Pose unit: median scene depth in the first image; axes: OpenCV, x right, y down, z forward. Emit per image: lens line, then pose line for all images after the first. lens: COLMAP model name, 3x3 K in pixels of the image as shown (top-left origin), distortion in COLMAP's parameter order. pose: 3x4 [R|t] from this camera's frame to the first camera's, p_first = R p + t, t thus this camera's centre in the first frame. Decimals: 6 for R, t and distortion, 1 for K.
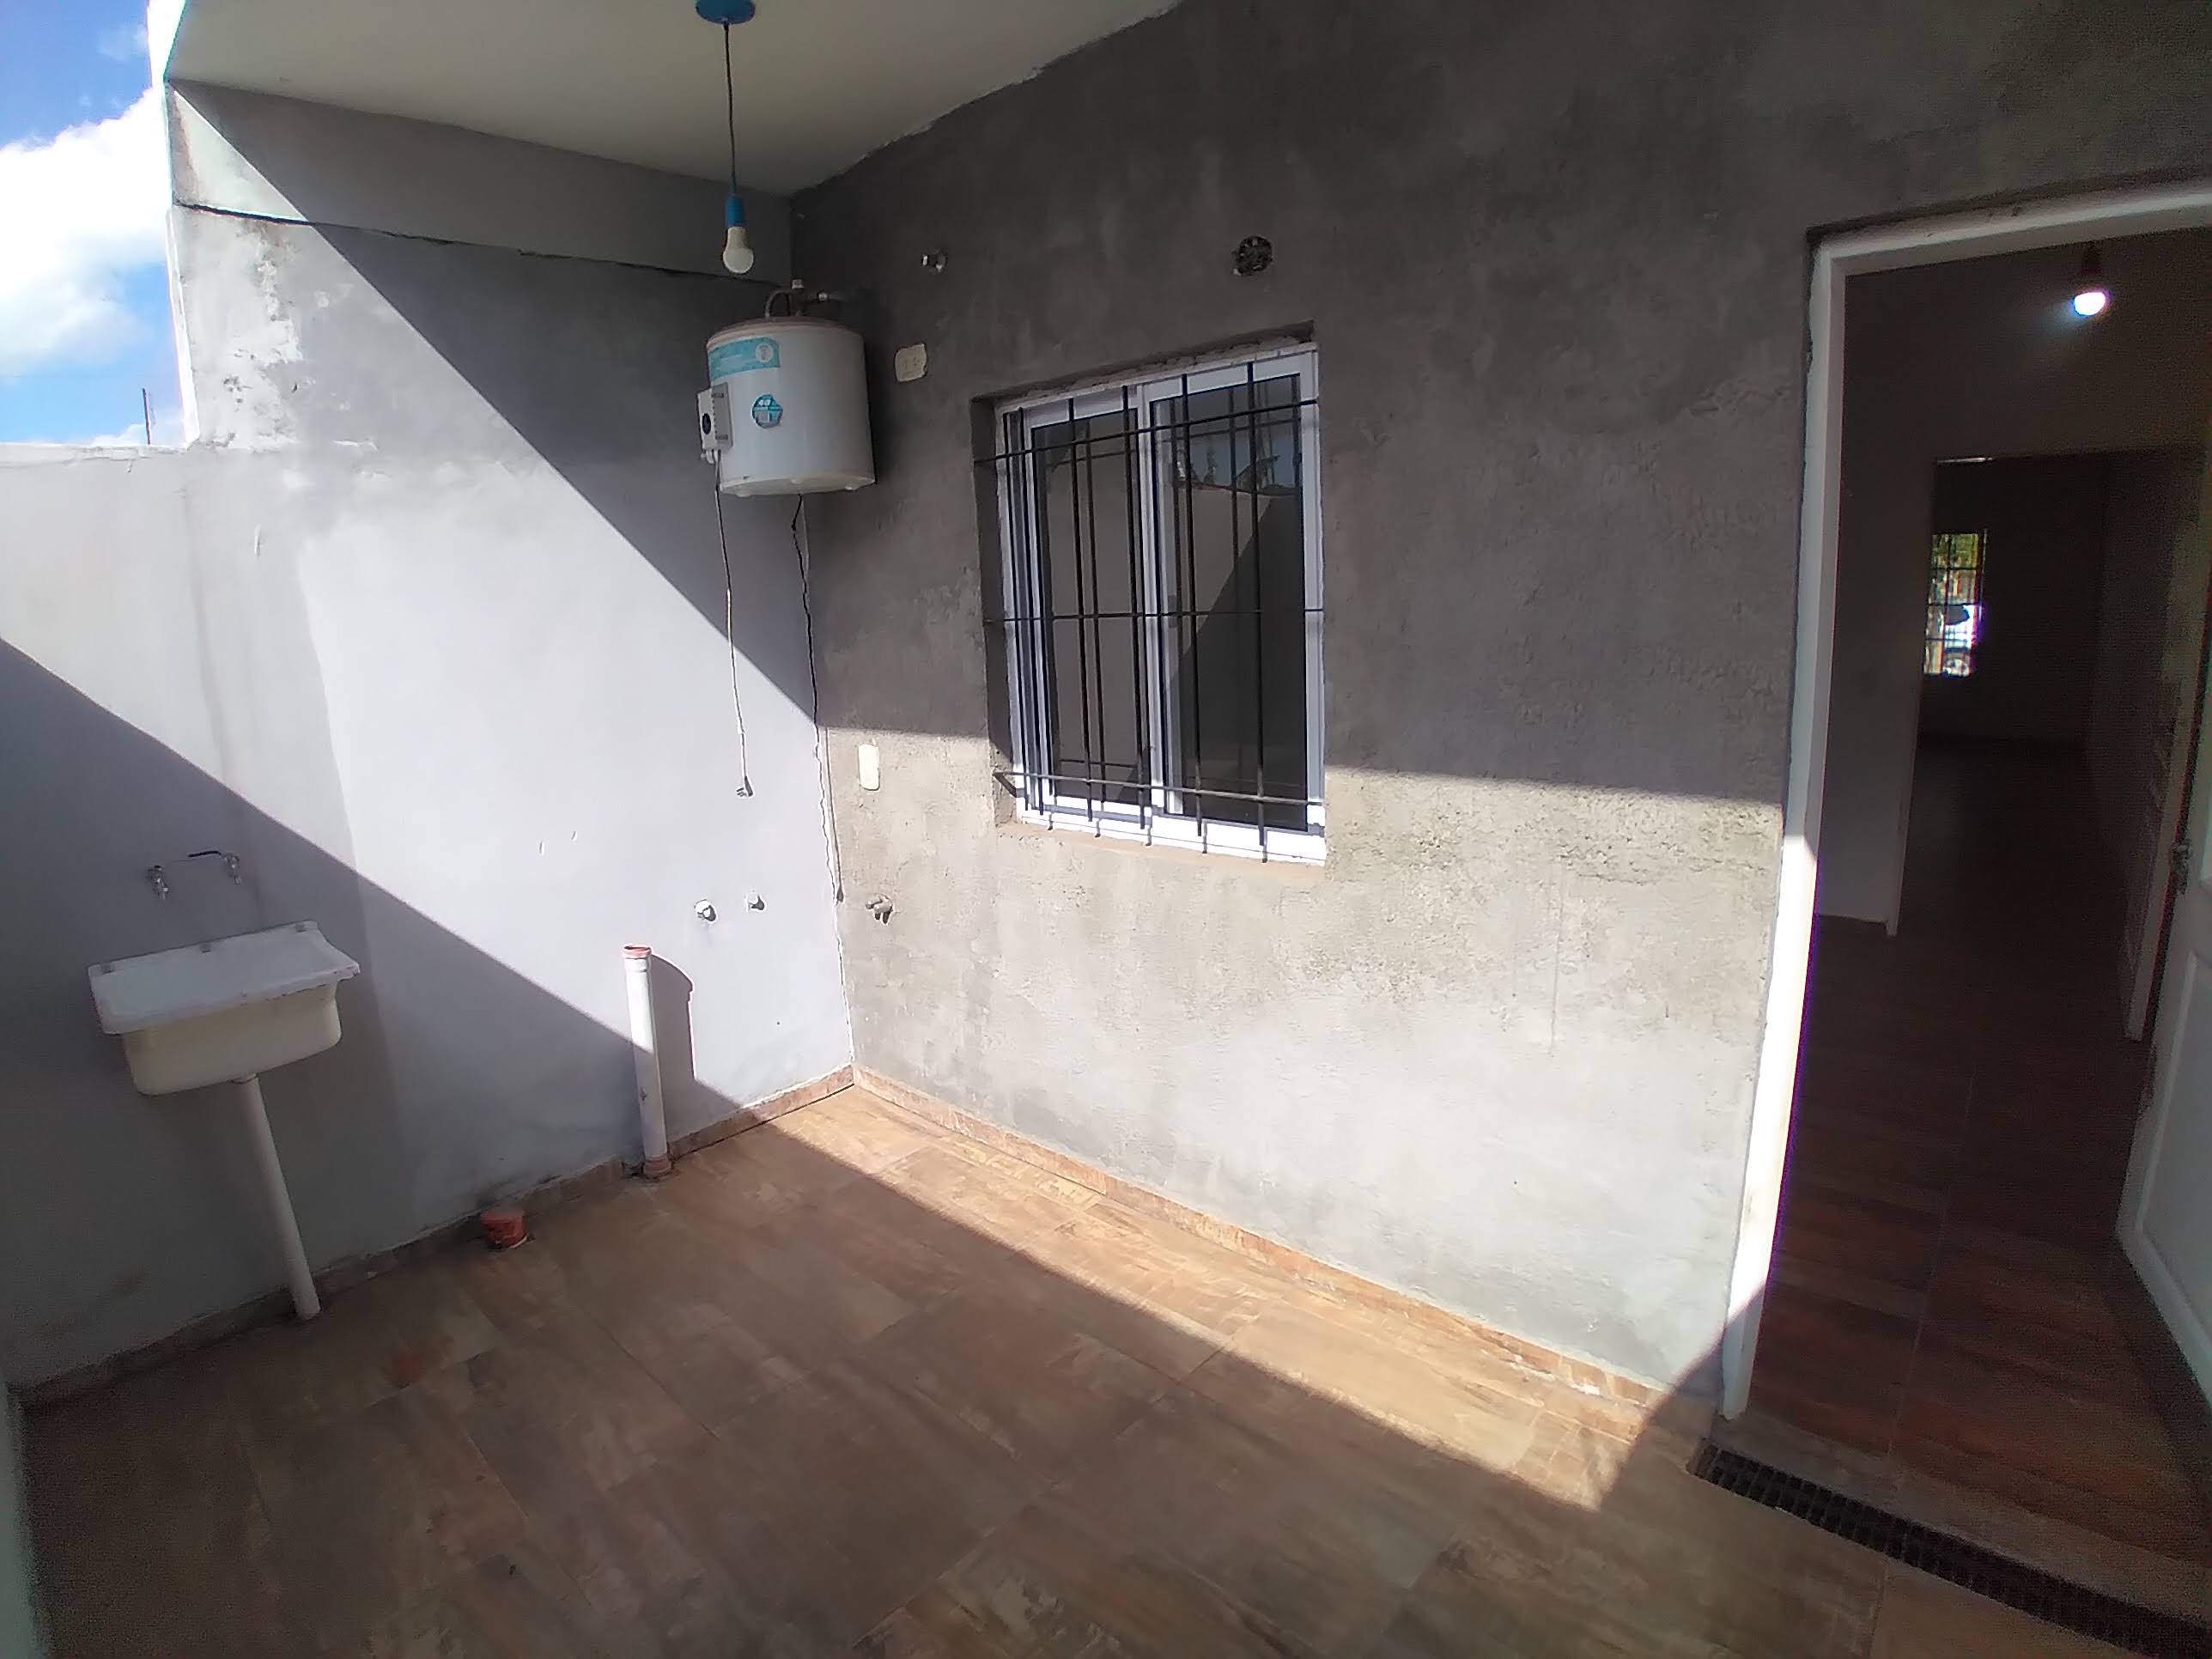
lens RADIAL K [[1119.8, 0, 1100.1], [0, 1119.8, 828.9], [0, 0, 1]] dist [-0.133613, 0.030550]
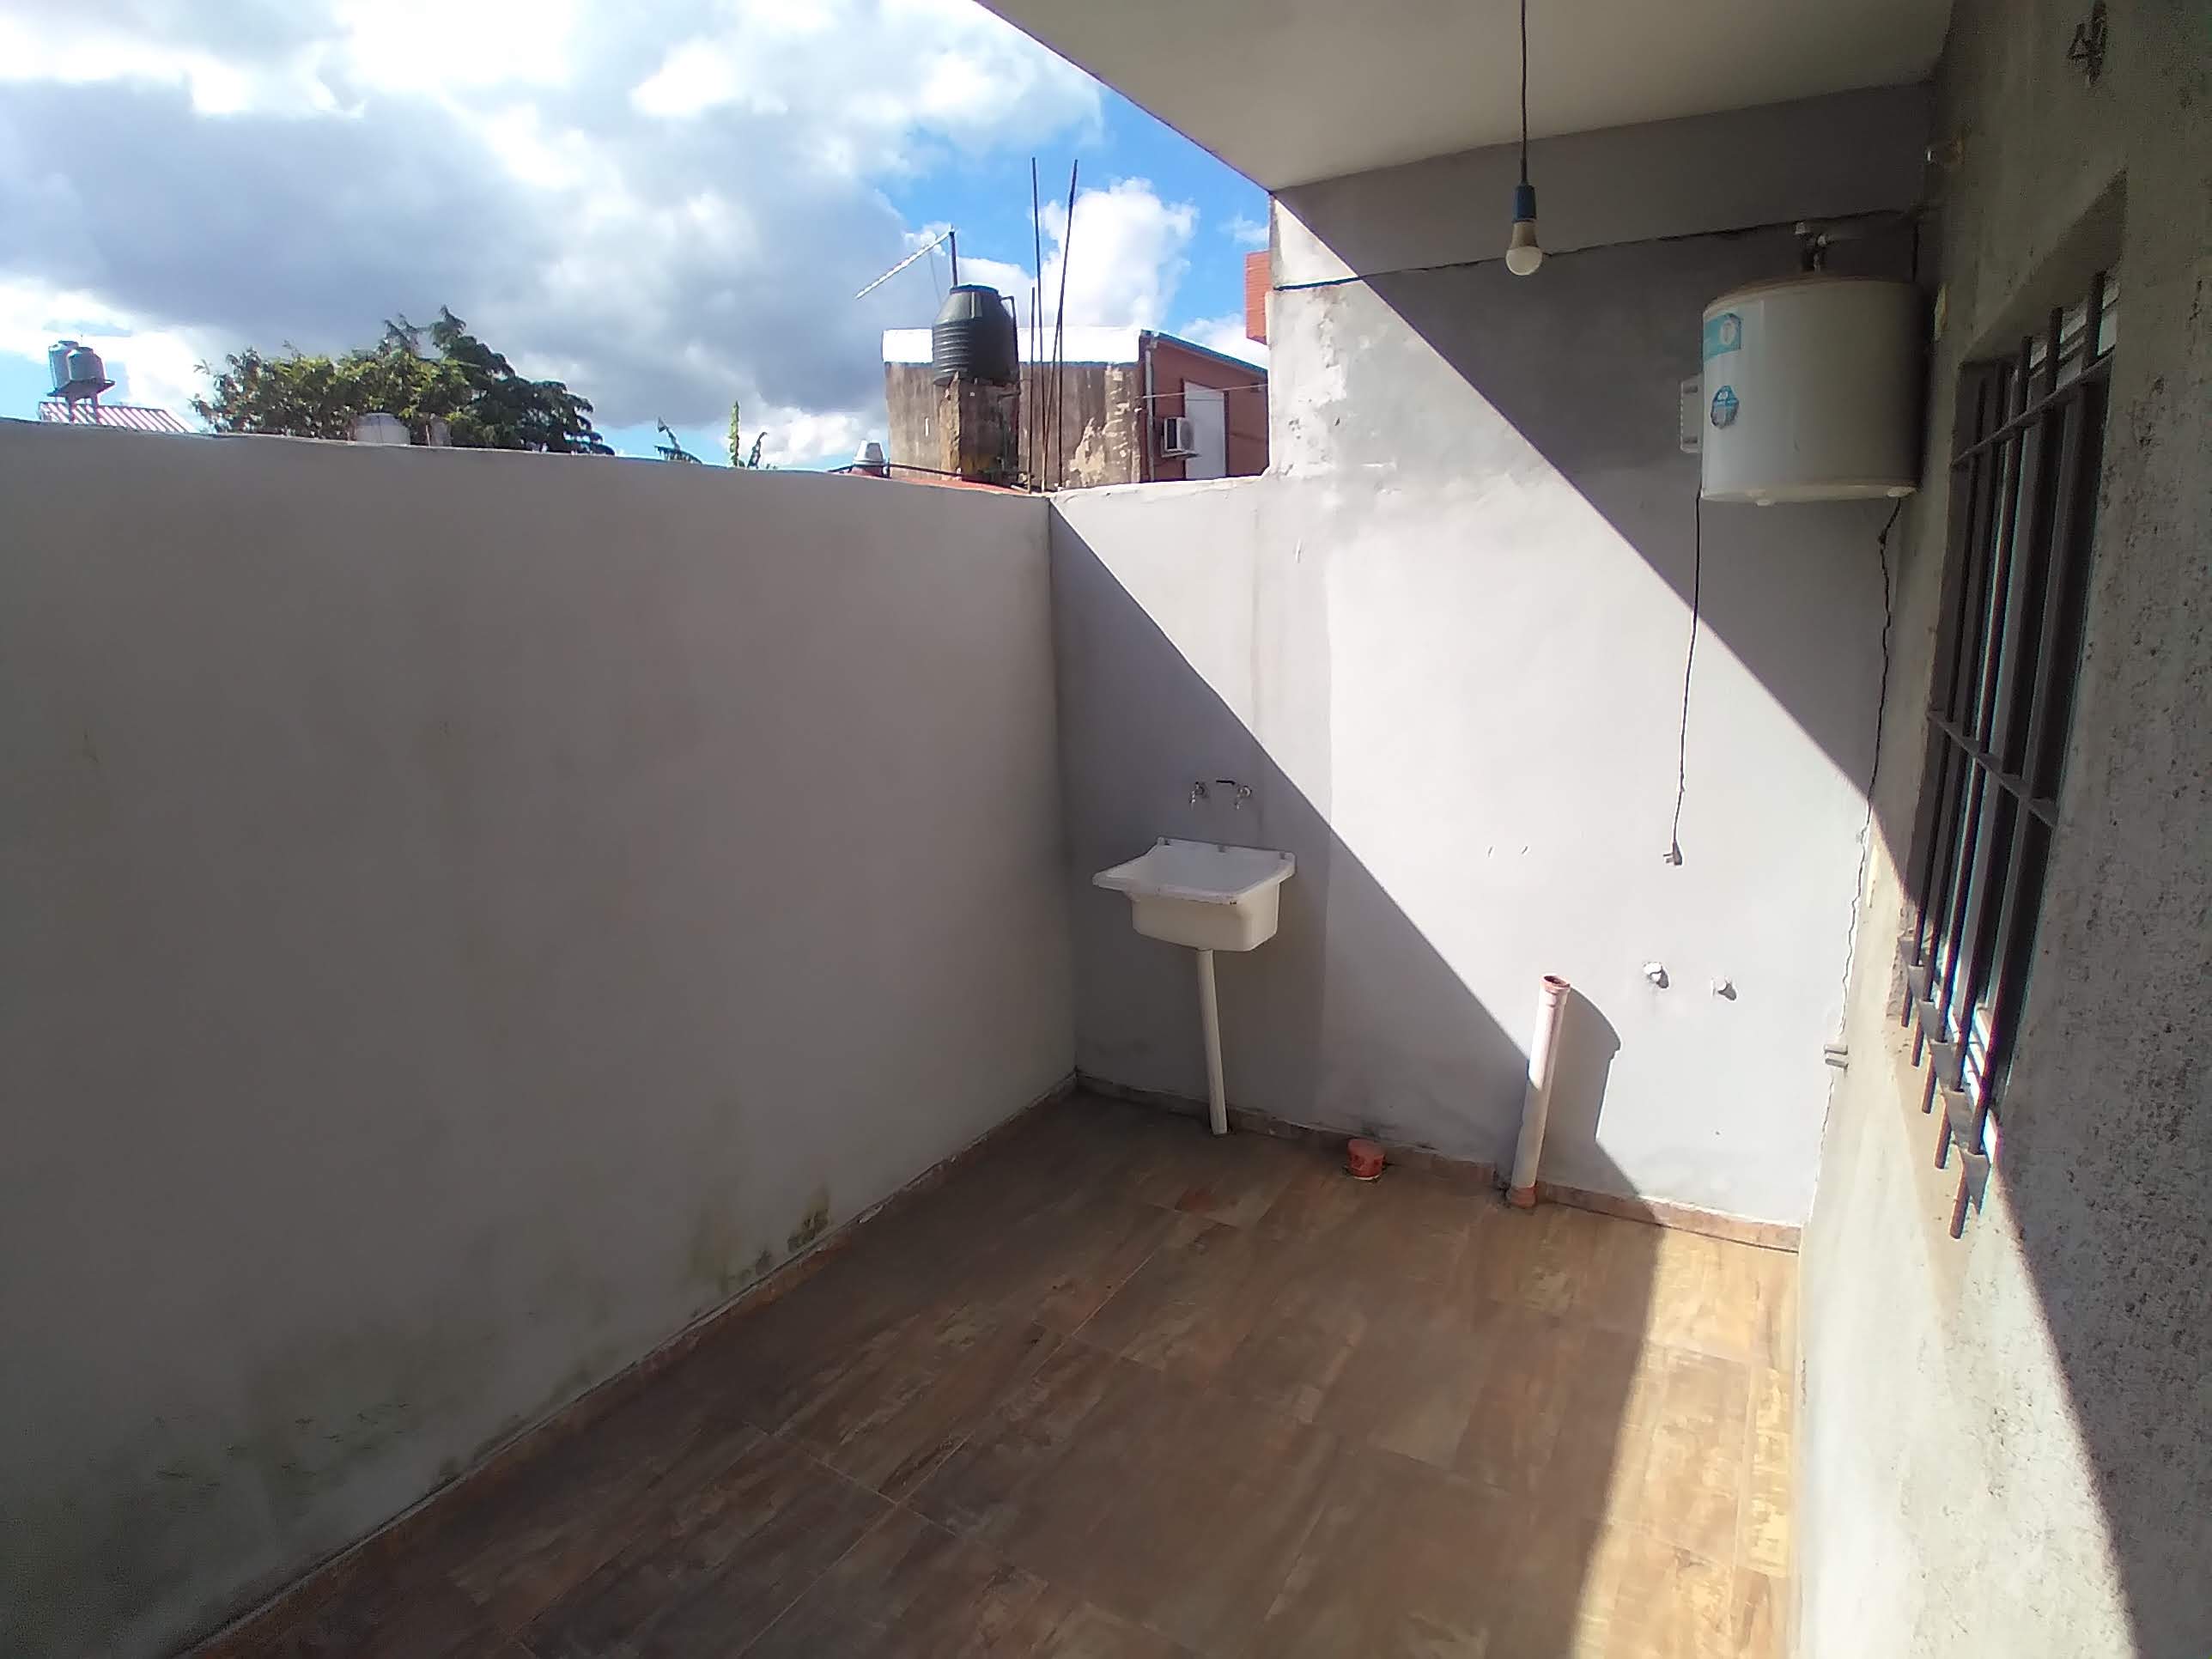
lens RADIAL K [[1119.8, 0, 1100.1], [0, 1119.8, 828.9], [0, 0, 1]] dist [-0.133613, 0.030550]
pose [[0.184397, 0.256078, -0.948906, 0.445822], [-0.184174, 0.957362, 0.222570, -0.187389], [0.965442, 0.133723, 0.223697, 0.454948]]
